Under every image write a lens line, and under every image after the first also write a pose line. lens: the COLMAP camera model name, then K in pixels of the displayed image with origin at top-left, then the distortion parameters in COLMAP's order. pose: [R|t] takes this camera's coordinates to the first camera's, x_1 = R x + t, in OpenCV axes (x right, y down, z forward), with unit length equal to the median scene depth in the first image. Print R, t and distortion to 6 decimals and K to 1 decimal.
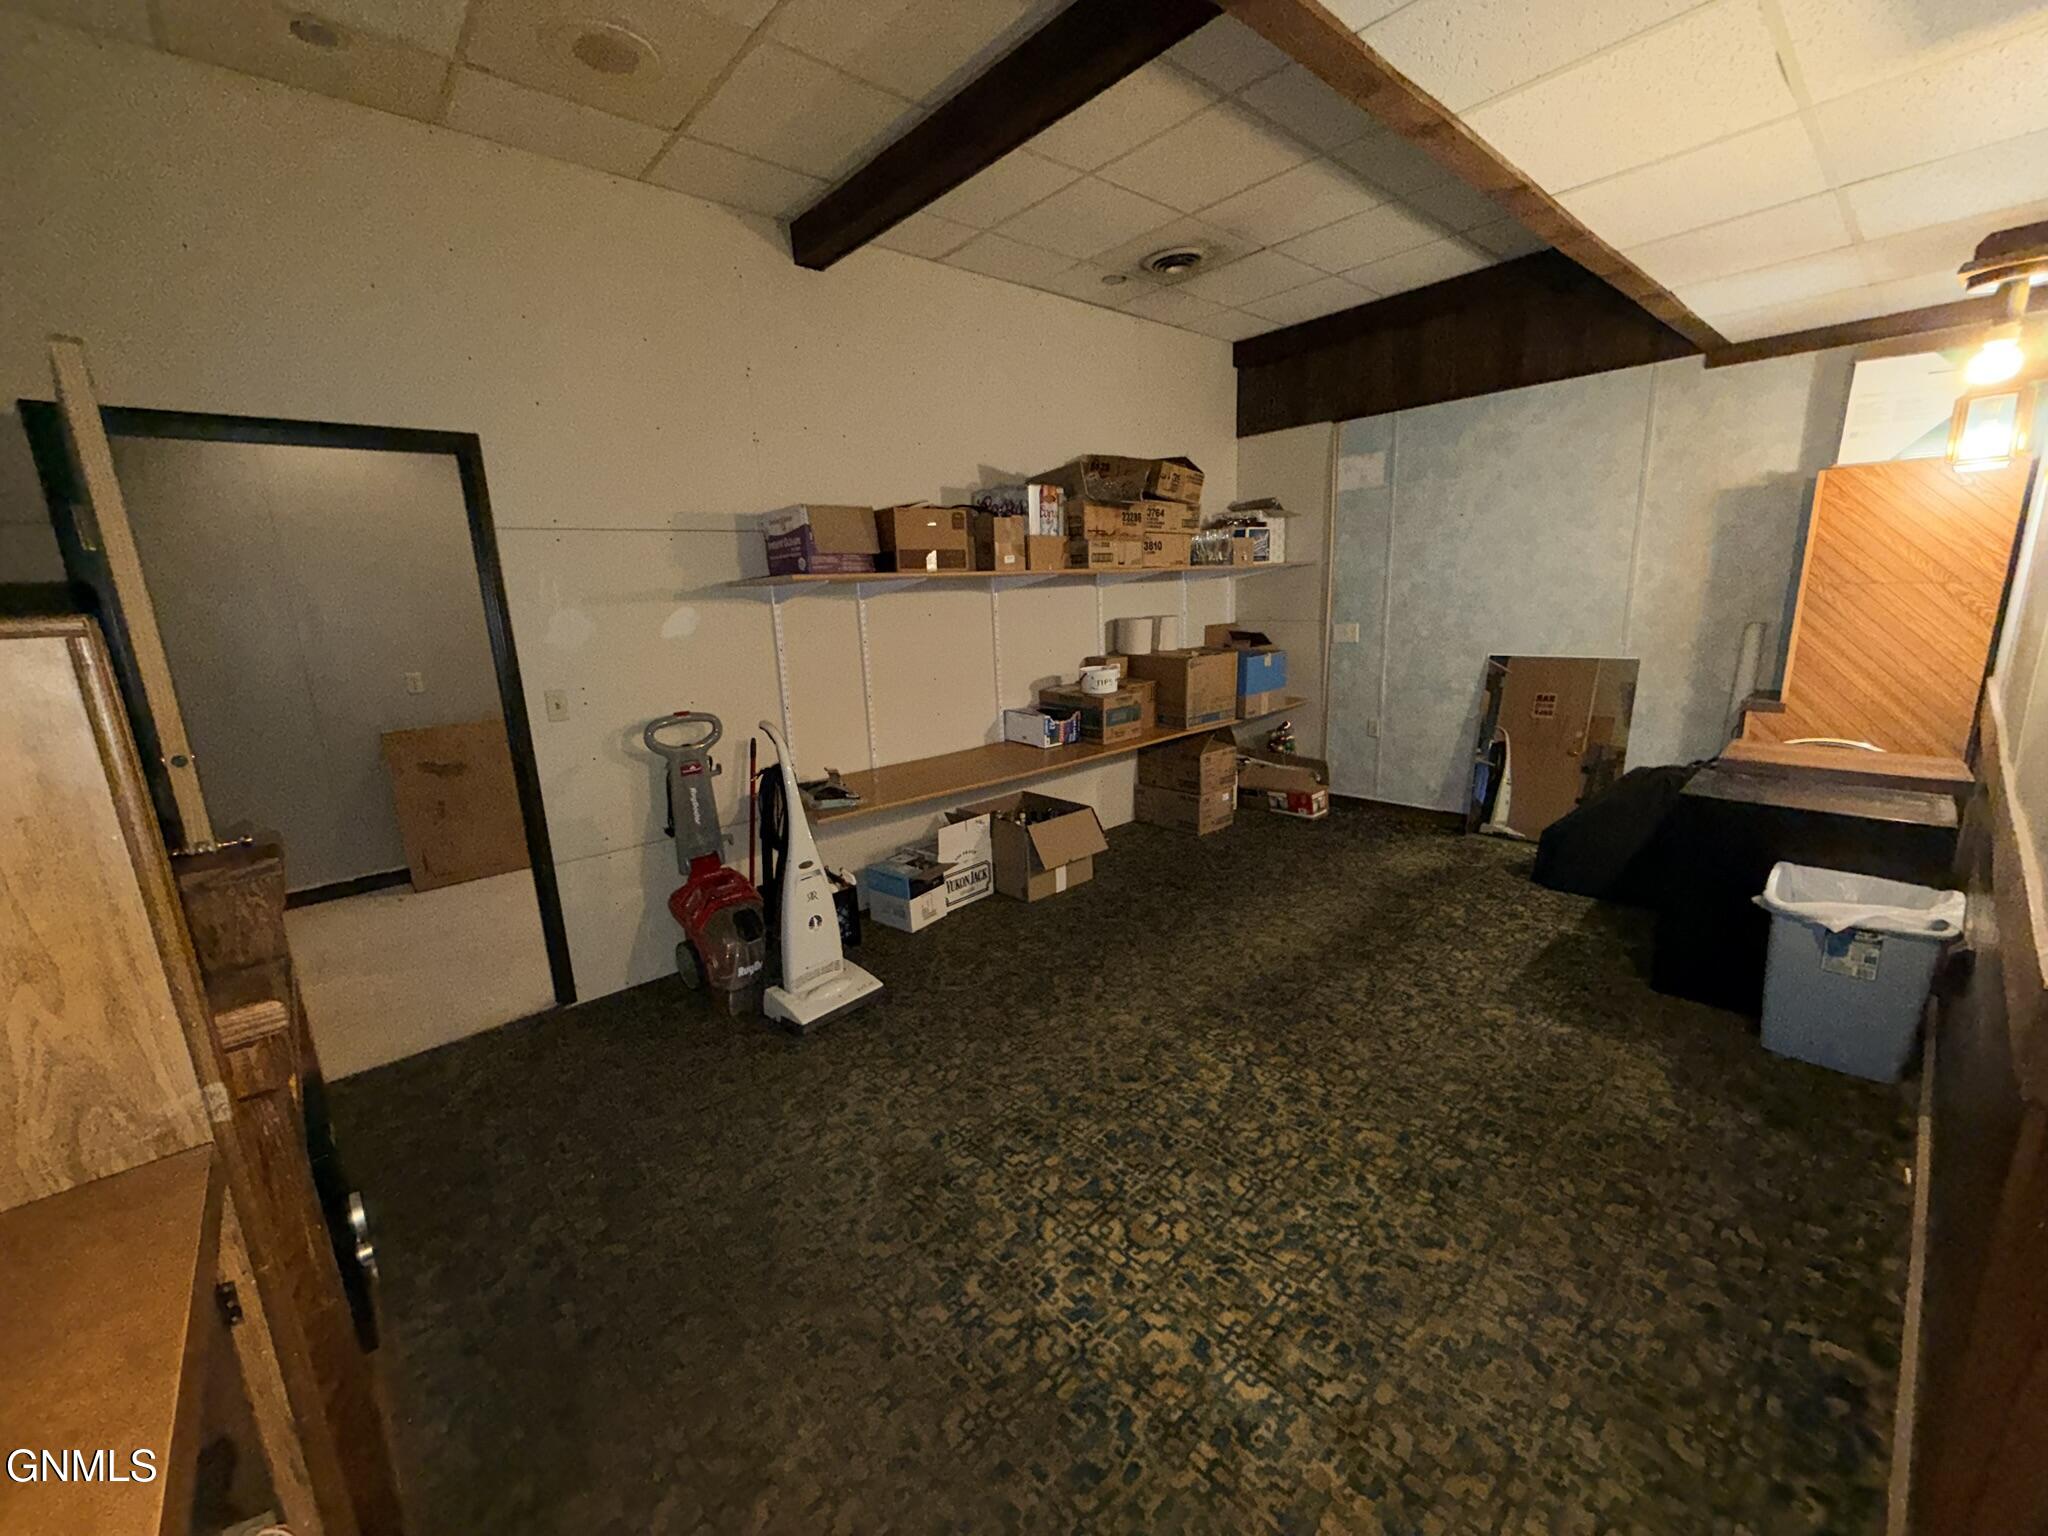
lens RADIAL K [[815.1, 0, 1021.0], [0, 815.1, 768.7], [0, 0, 1]] dist [-0.000723, 0.000569]
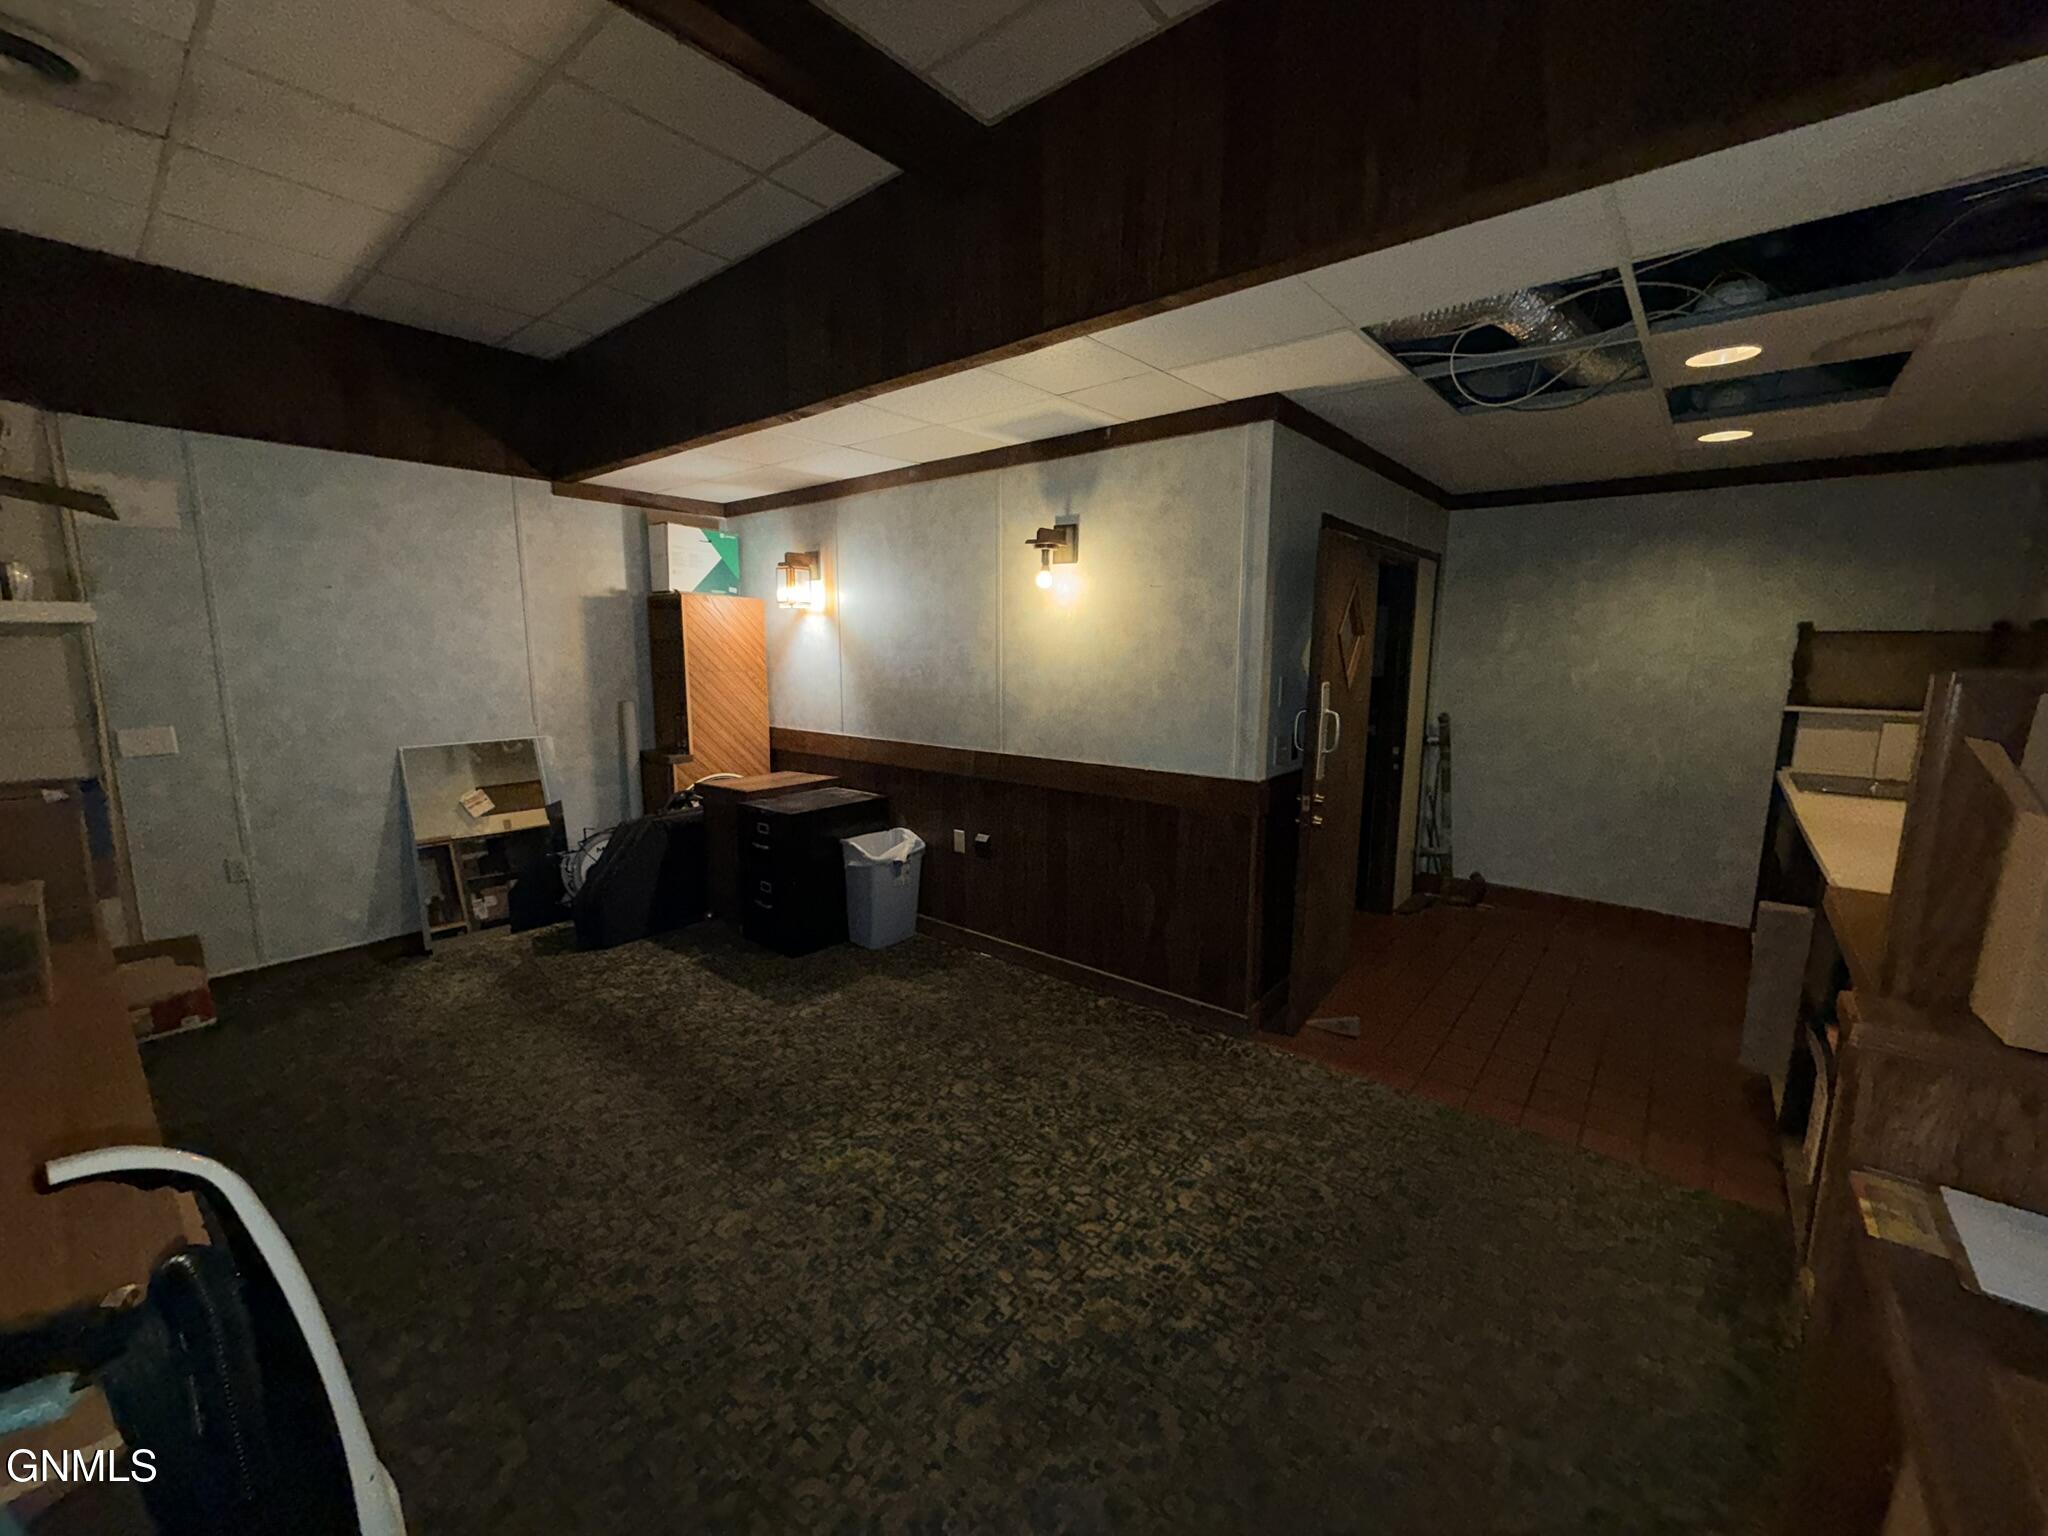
lens RADIAL K [[815.1, 0, 1018.1], [0, 815.1, 769.3], [0, 0, 1]] dist [-0.000723, 0.000569]
pose [[-0.143550, -0.107779, 0.983757, -0.595684], [0.216871, 0.966464, 0.137531, -0.144499], [-0.965588, 0.233091, -0.115361, 0.708842]]
